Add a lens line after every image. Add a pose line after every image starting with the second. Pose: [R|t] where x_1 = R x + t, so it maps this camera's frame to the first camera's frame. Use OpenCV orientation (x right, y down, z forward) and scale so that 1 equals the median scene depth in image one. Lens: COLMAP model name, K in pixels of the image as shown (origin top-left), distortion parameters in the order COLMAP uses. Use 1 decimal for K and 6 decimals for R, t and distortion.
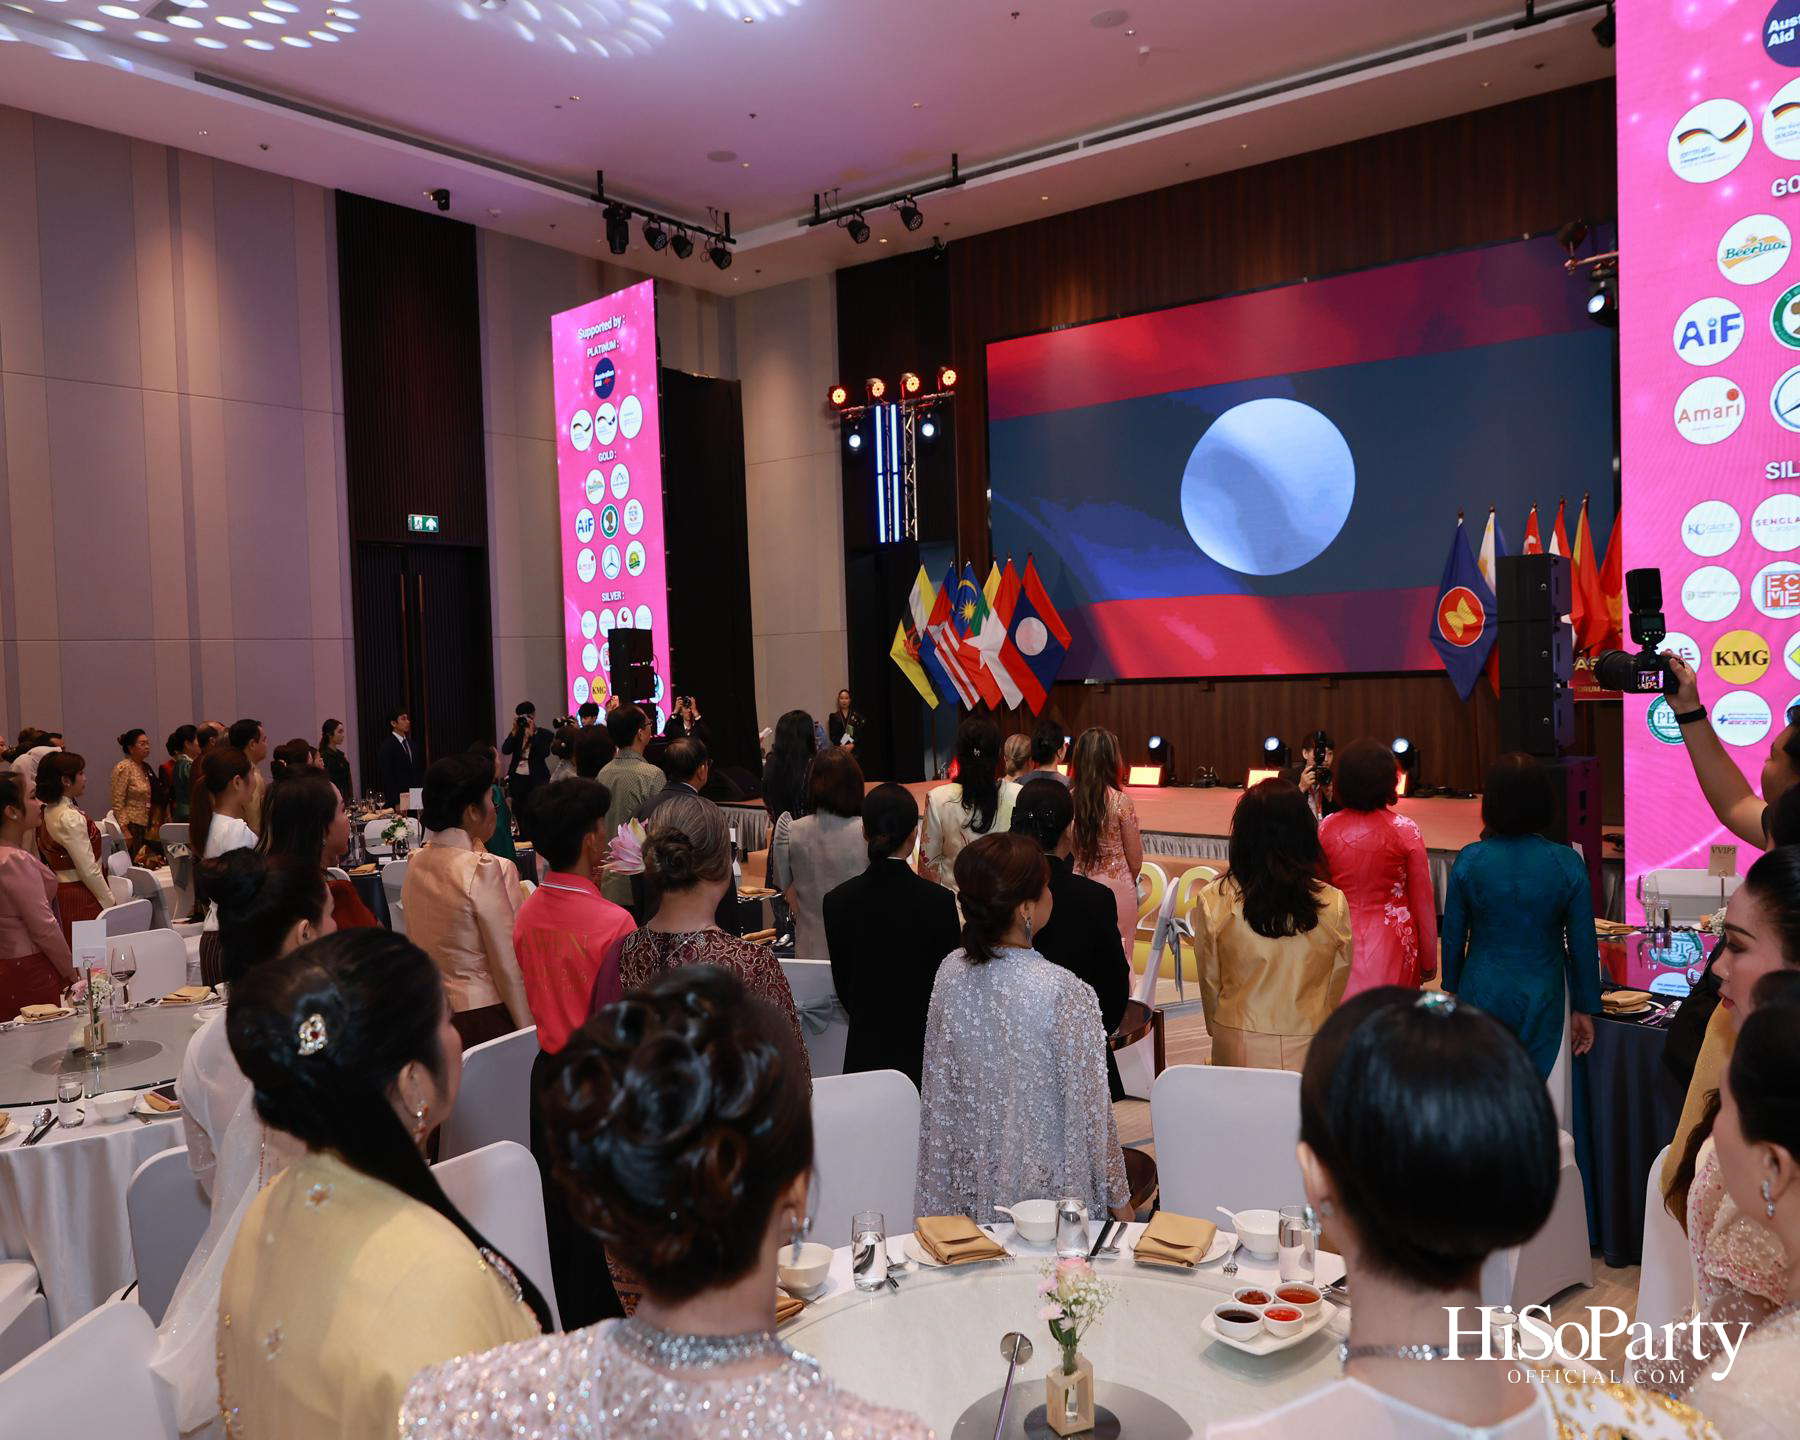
lens RADIAL K [[1314.1, 0, 900.0], [0, 1314.1, 720.0], [0, 0, 1]] dist [-0.007174, -0.009292]
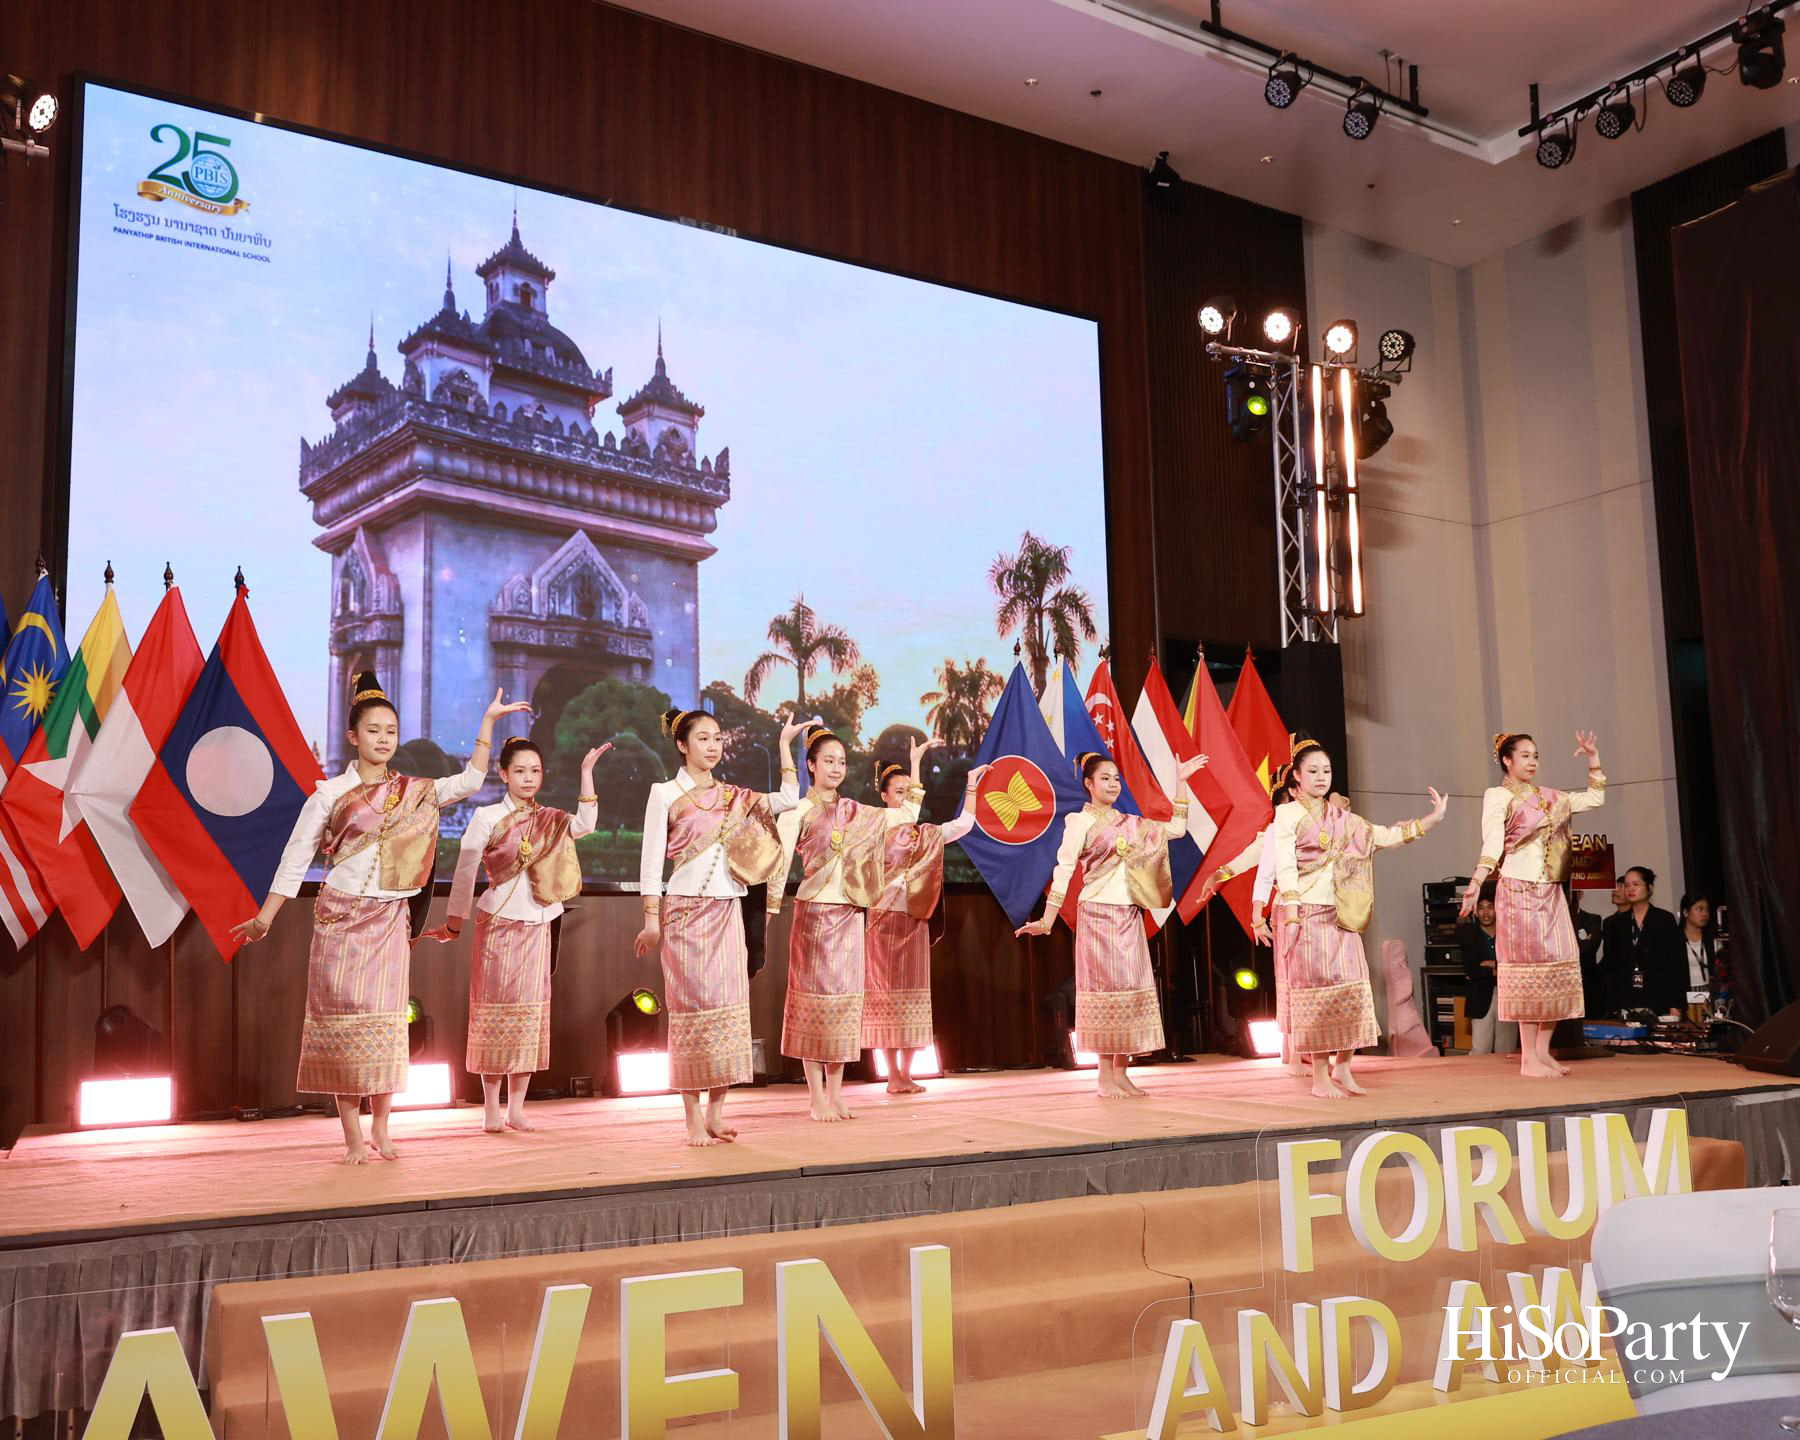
lens RADIAL K [[1679.4, 0, 900.0], [0, 1679.4, 720.0], [0, 0, 1]] dist [-0.015156, -0.011941]
pose [[0.364721, 0.144653, 0.919812, -0.303767], [0.041946, 0.984303, -0.171428, 0.020053], [-0.930171, 0.101105, 0.352929, 0.586113]]
